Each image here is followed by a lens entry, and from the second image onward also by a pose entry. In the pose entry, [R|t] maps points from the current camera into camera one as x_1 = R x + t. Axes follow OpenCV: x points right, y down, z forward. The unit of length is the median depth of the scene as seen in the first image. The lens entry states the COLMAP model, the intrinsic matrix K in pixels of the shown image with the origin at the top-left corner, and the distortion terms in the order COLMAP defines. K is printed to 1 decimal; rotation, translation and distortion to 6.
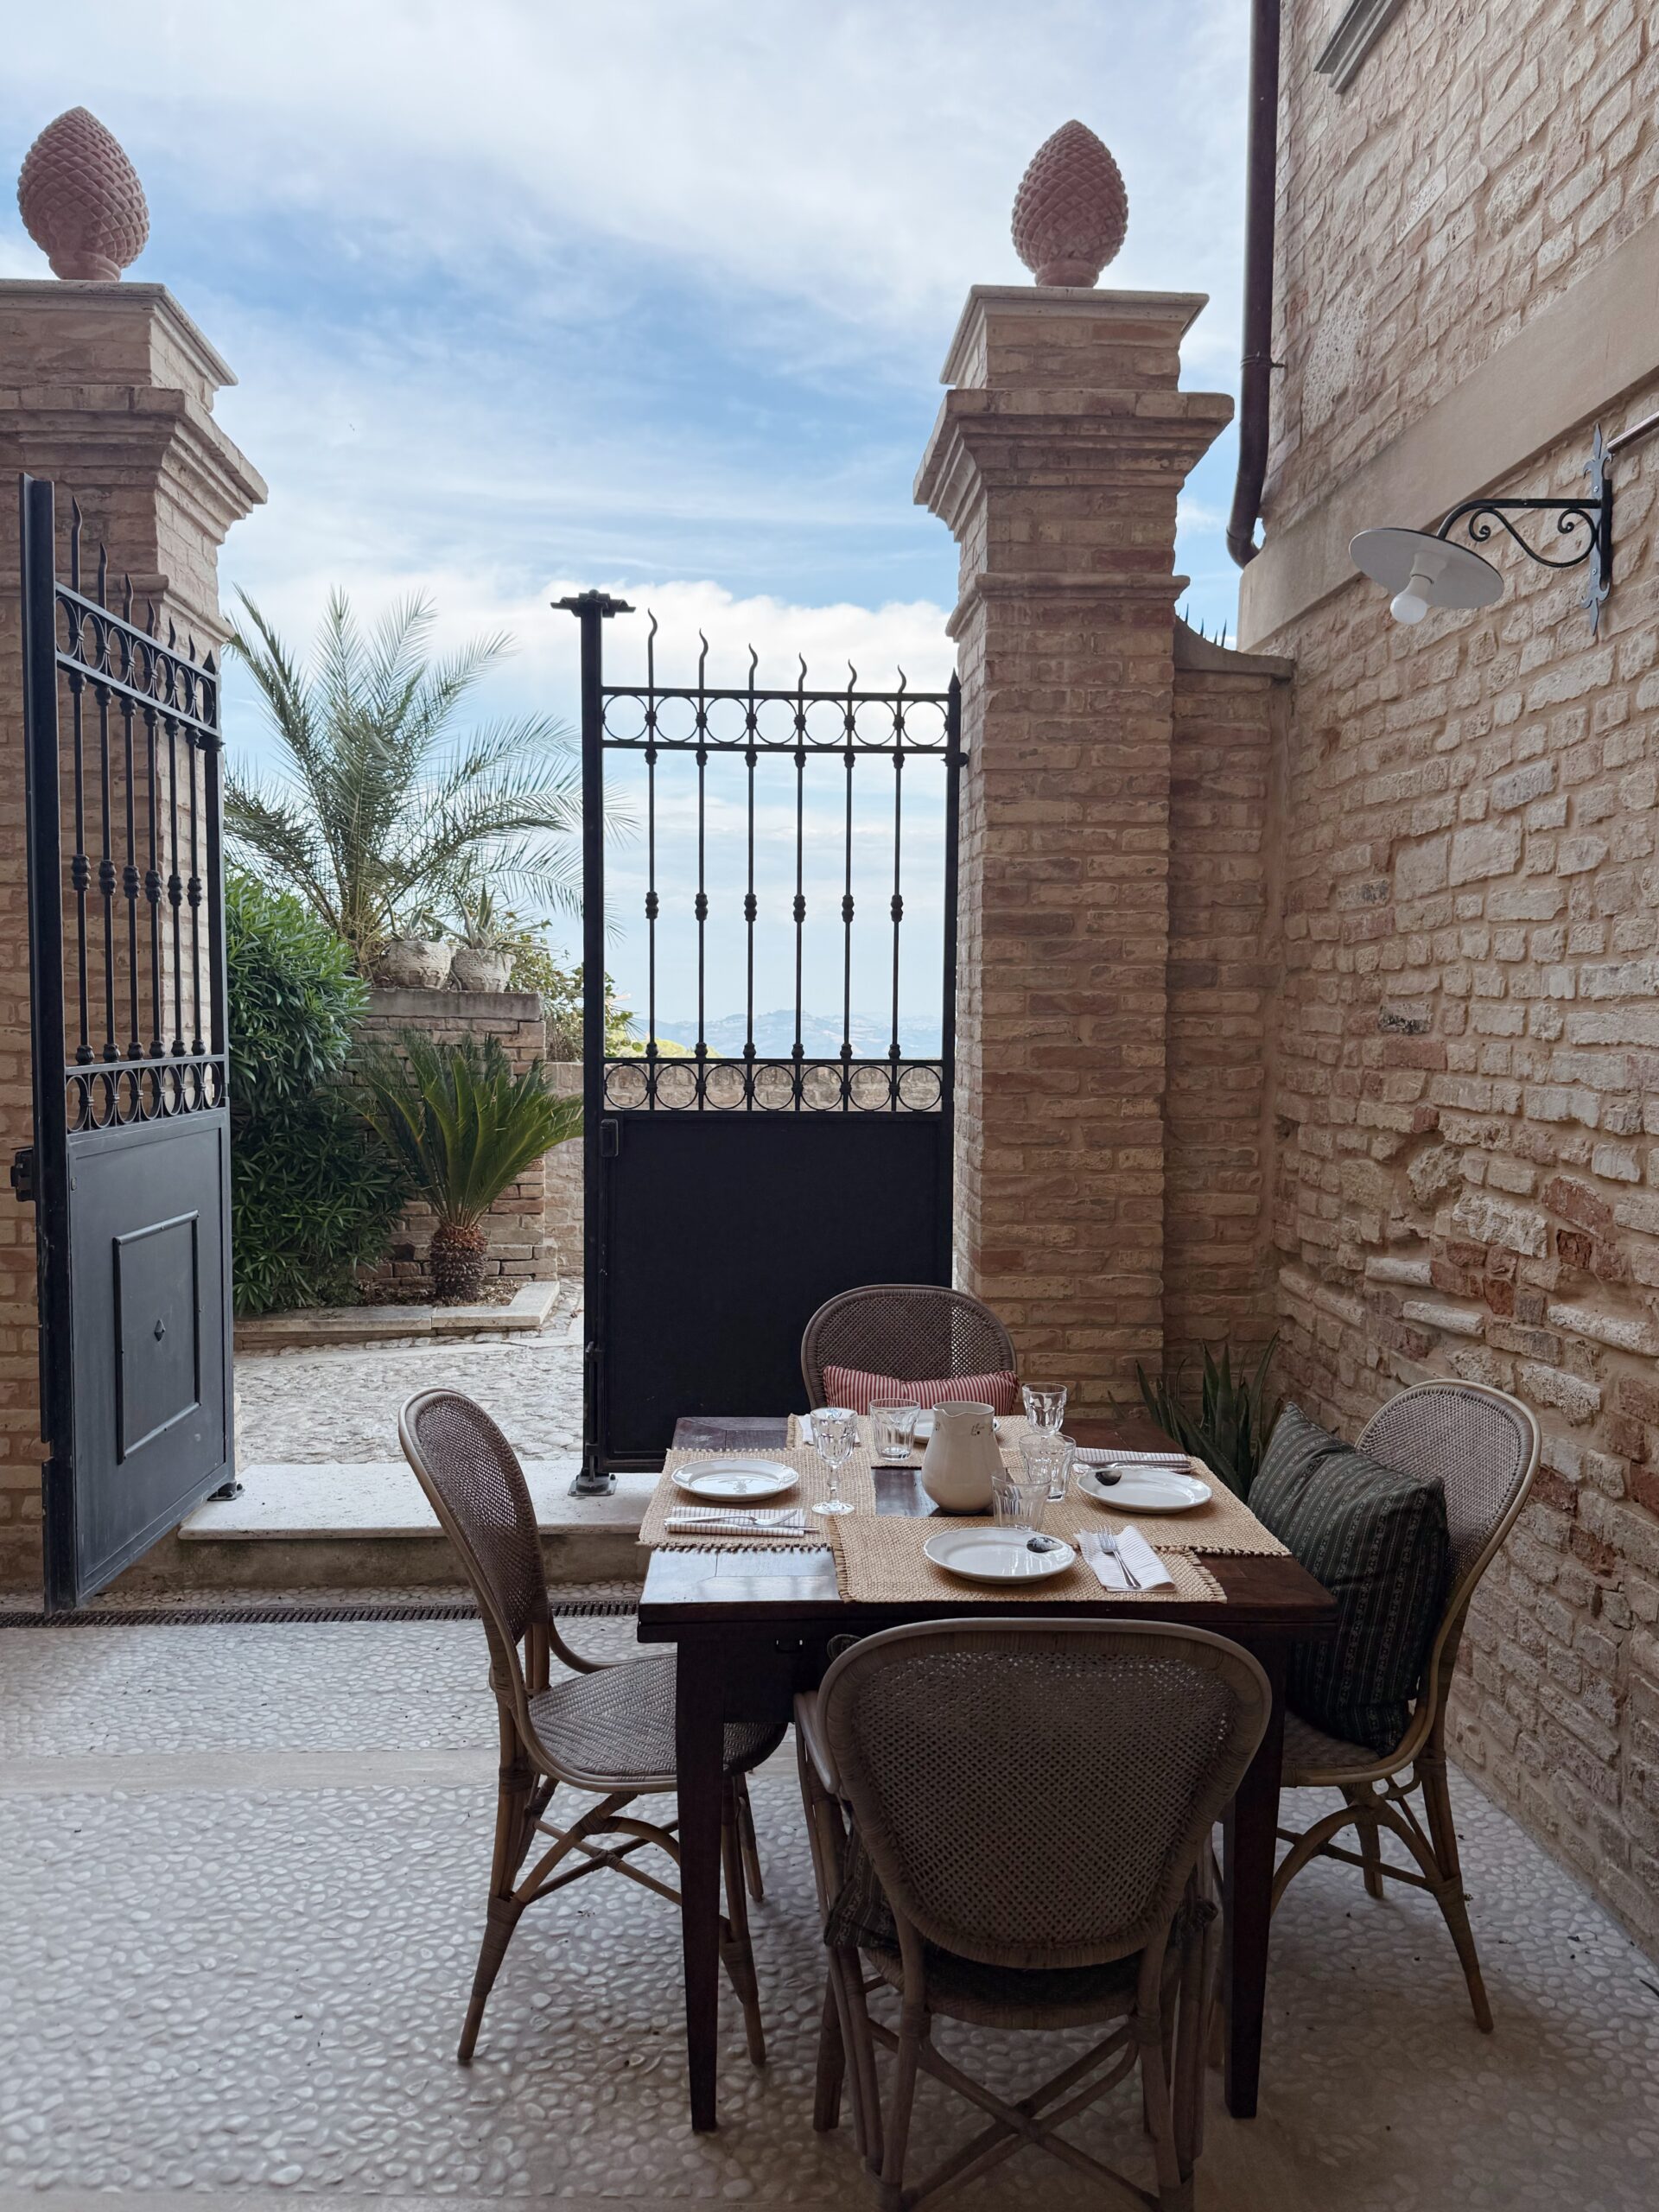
lens RADIAL K [[1559.6, 0, 829.5], [0, 1559.6, 1106.0], [0, 0, 1]] dist [0.000909, -0.004615]
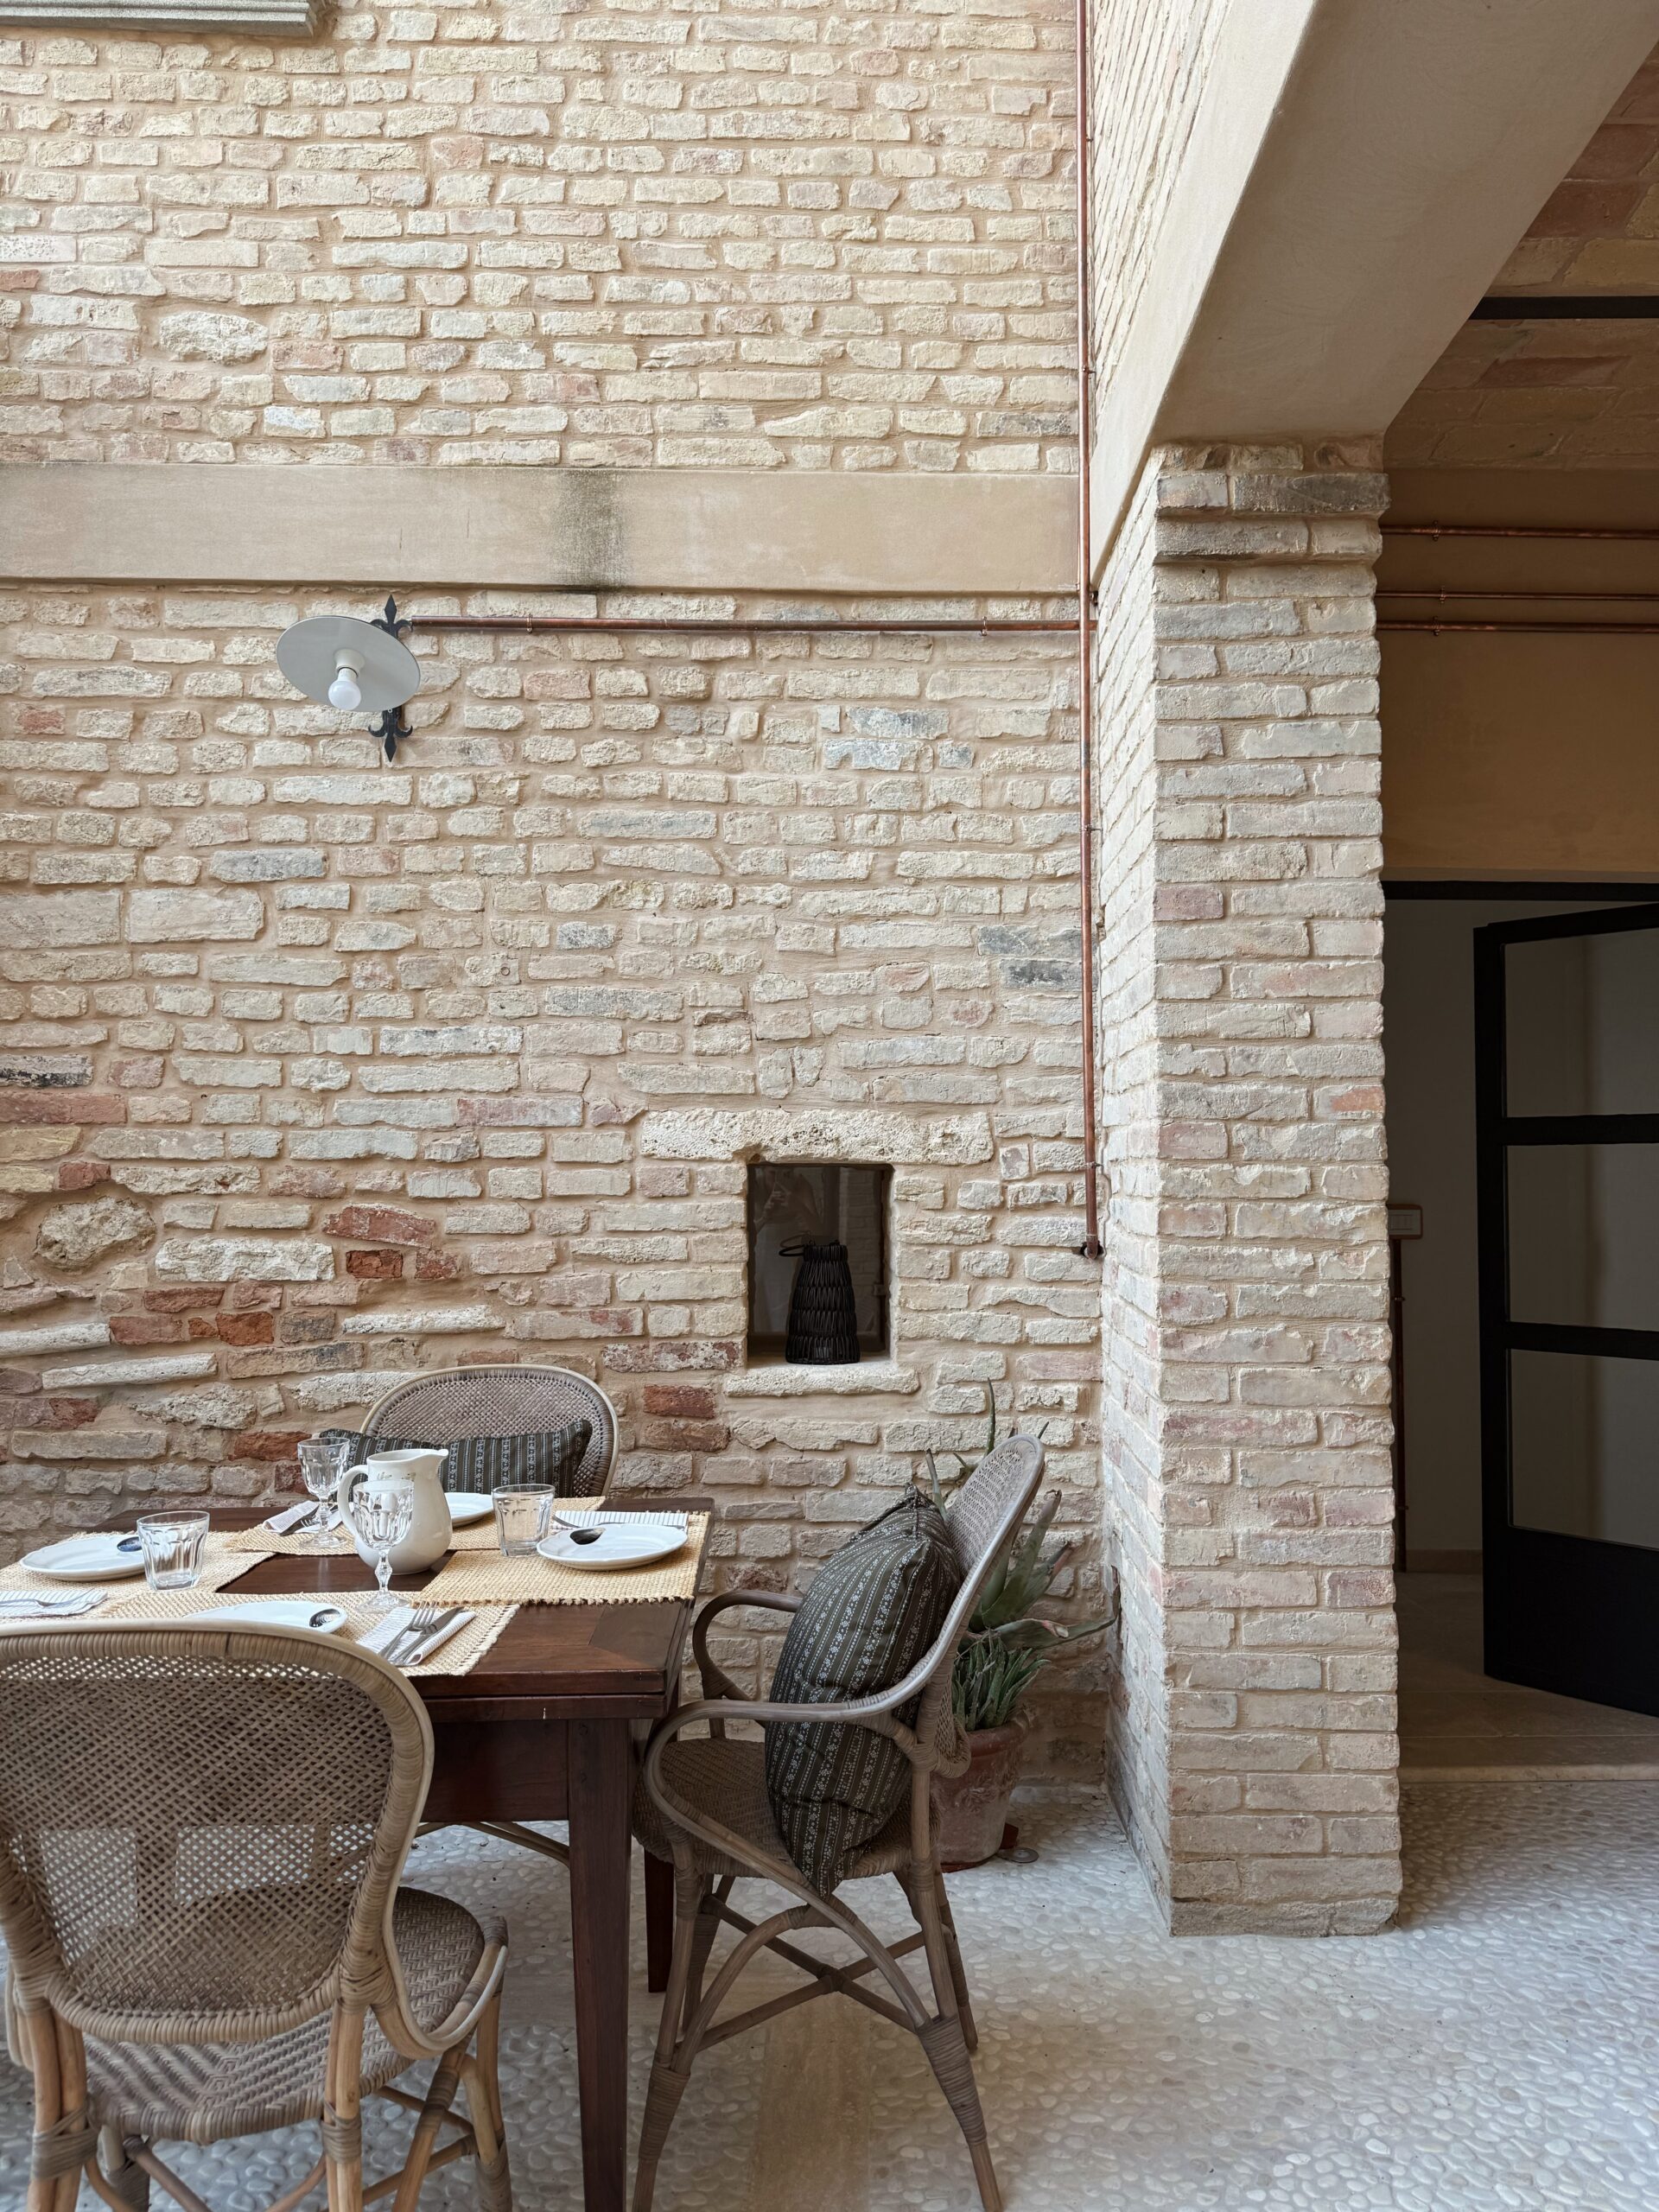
lens RADIAL K [[1559.6, 0, 829.5], [0, 1559.6, 1106.0], [0, 0, 1]] dist [0.000909, -0.004615]
pose [[0.026965, 0.043452, 0.998692, -0.679037], [0.060573, 0.997148, -0.045020, 0.044054], [-0.997799, 0.061708, 0.024256, 0.596730]]
